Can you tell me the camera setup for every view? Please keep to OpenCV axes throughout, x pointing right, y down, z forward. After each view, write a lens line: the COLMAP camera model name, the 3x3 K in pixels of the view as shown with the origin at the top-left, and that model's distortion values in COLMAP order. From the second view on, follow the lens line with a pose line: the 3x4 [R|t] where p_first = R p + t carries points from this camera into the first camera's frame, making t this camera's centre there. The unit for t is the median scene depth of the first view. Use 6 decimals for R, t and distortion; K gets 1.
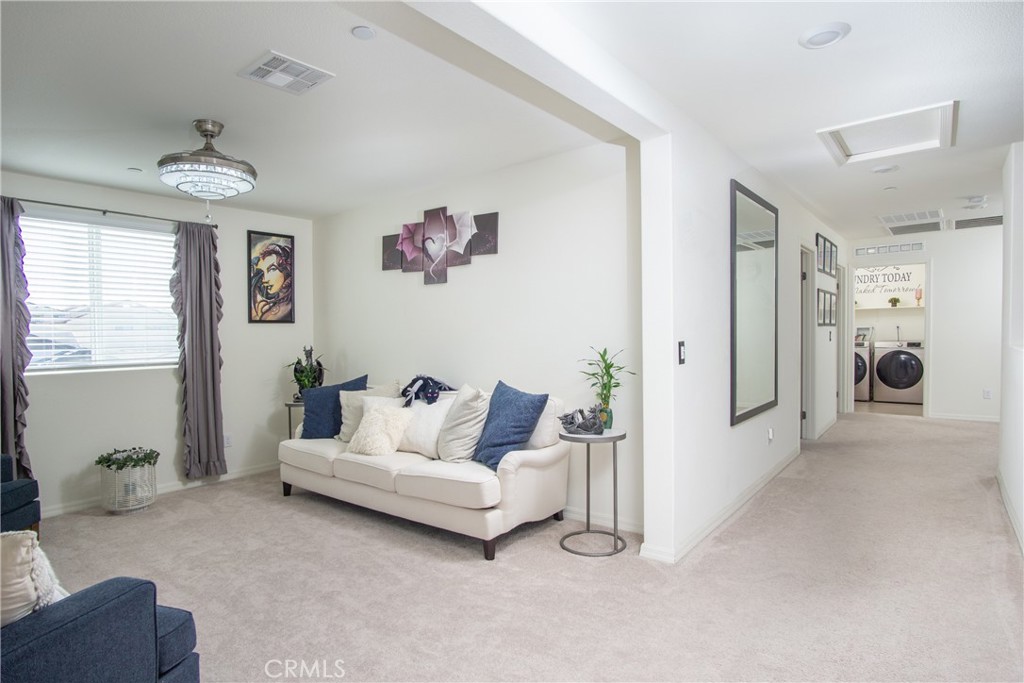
lens RADIAL K [[544.7, 0, 503.5], [0, 544.7, 350.7], [0, 0, 1]] dist [-0.025832, 0.007044]
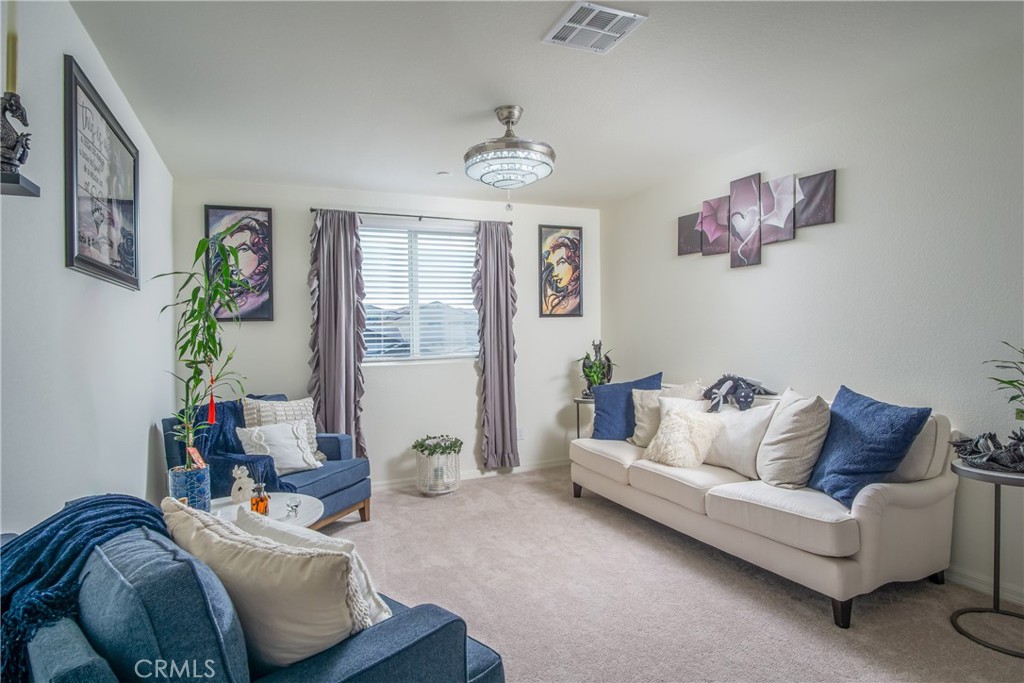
lens RADIAL K [[544.7, 0, 510.9], [0, 544.7, 341.2], [0, 0, 1]] dist [-0.025832, 0.007044]
pose [[0.889797, 0.002025, -0.456353, -0.072547], [-0.005146, 0.999971, -0.005596, -0.001172], [0.456328, 0.007328, 0.889781, 0.100424]]
